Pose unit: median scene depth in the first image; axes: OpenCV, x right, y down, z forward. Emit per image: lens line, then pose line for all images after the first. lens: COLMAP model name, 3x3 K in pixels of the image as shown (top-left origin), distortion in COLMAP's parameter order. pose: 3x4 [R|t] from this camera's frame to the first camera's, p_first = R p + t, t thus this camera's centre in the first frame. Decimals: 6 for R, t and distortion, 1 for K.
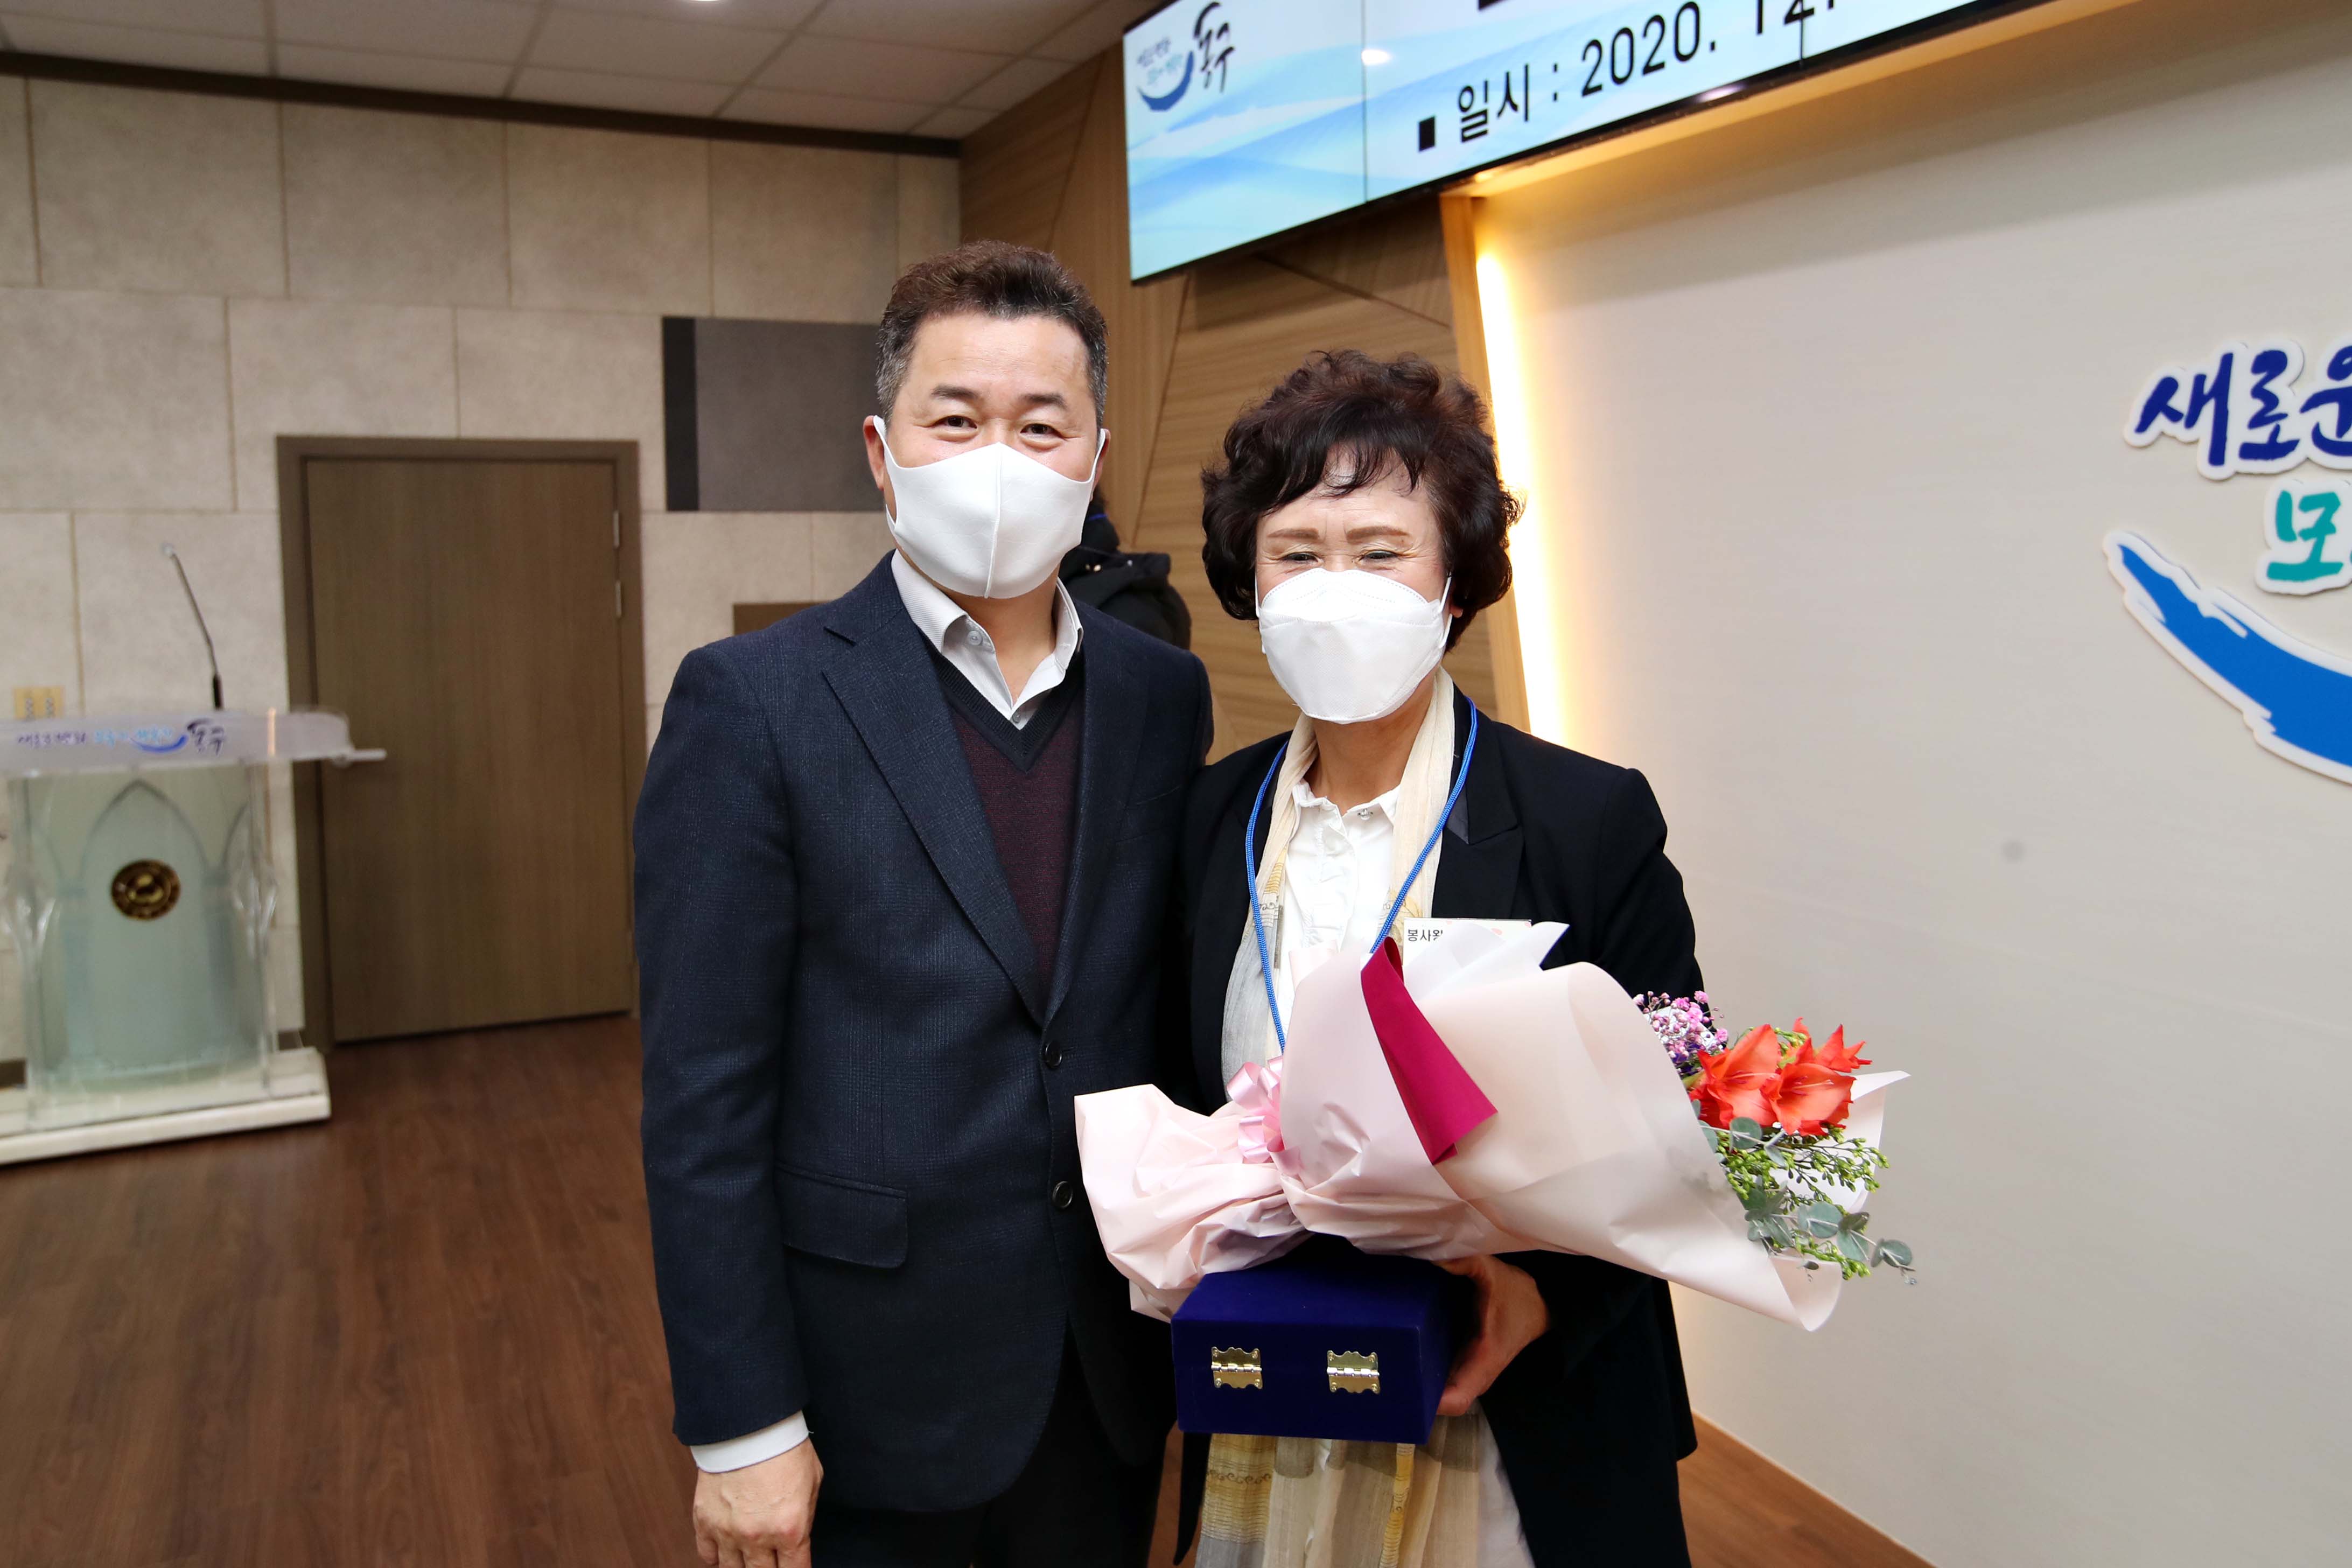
lens RADIAL K [[1816.5, 0, 1134.6], [0, 1816.5, 702.0], [0, 0, 1]] dist [-0.030672, 0.063621]
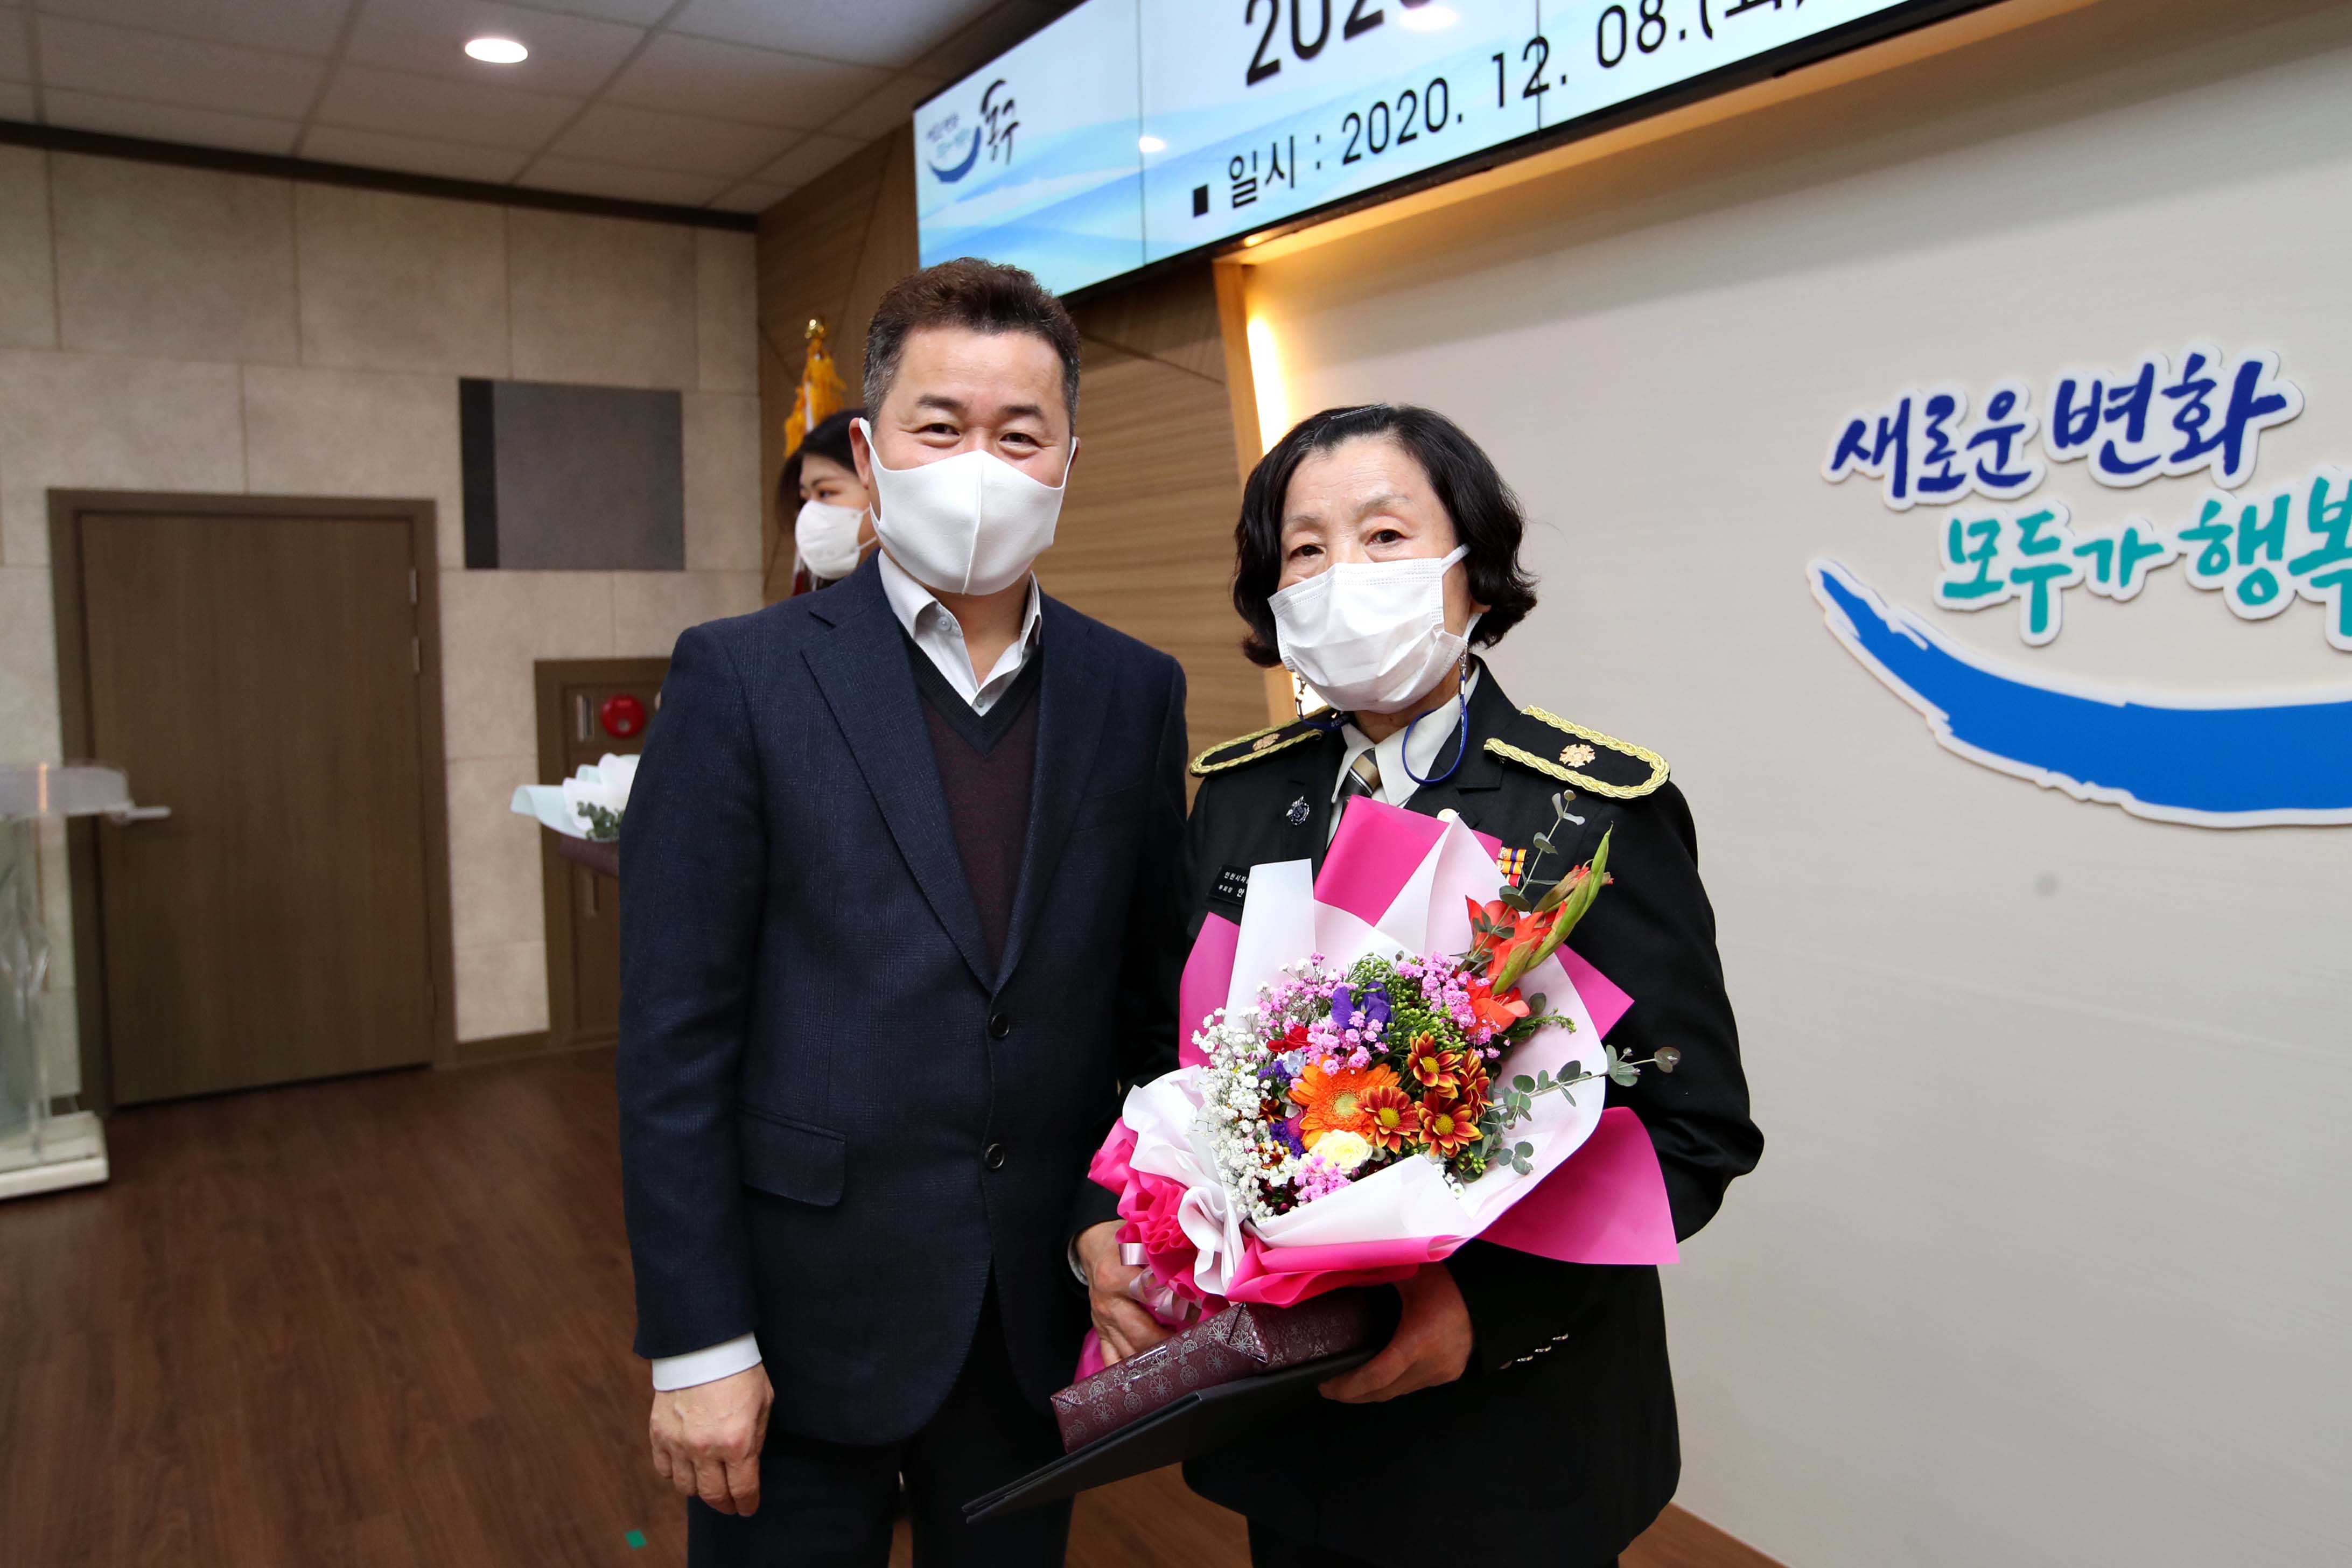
lens RADIAL K [[1693.8, 0, 1170.9], [0, 1693.8, 744.6], [0, 0, 1]] dist [-0.043292, 0.057950]
pose [[0.990071, -0.011819, 0.140071, 0.000353], [0.013988, 0.999797, -0.014512, 0.013919], [-0.139871, 0.016327, 0.990035, 0.013471]]
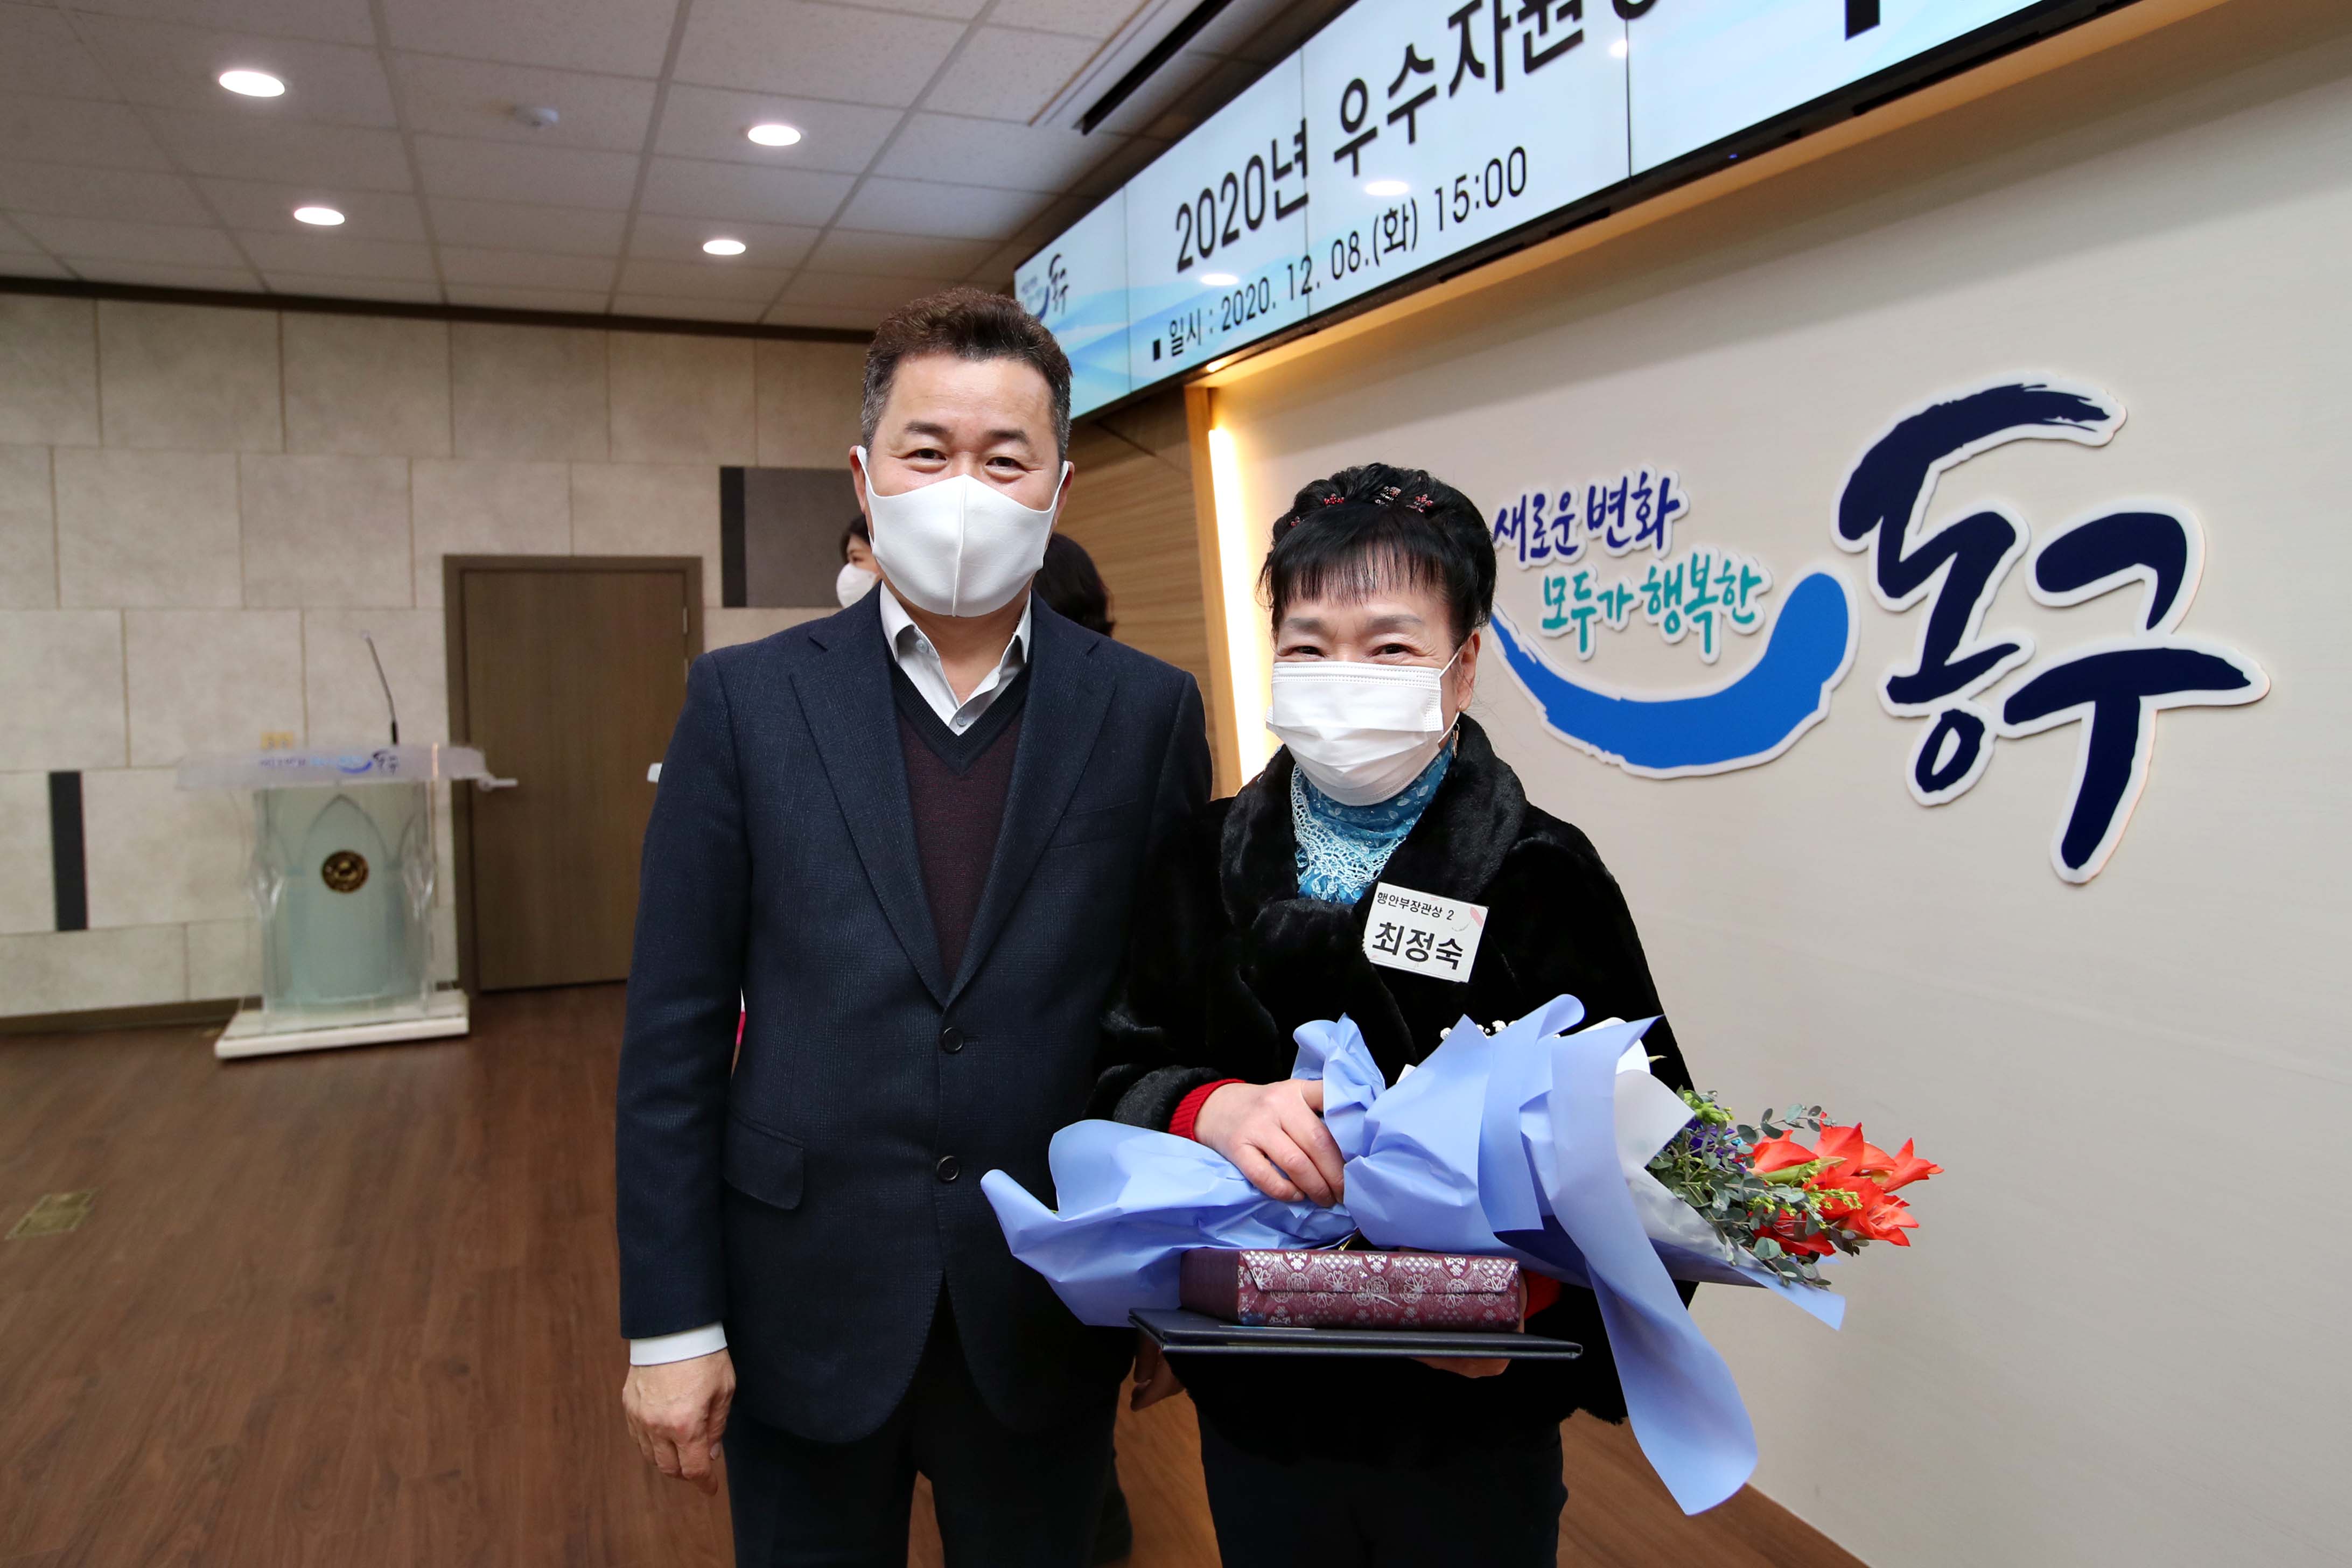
lens RADIAL K [[1601.3, 0, 1170.3], [0, 1601.3, 734.0], [0, 0, 1]] dist [-0.052501, 0.051728]
pose [[0.999114, -0.001614, -0.042060, 0.146923], [0.000232, 0.999460, -0.032847, 0.033719], [0.042091, 0.032809, 0.998575, -0.210524]]
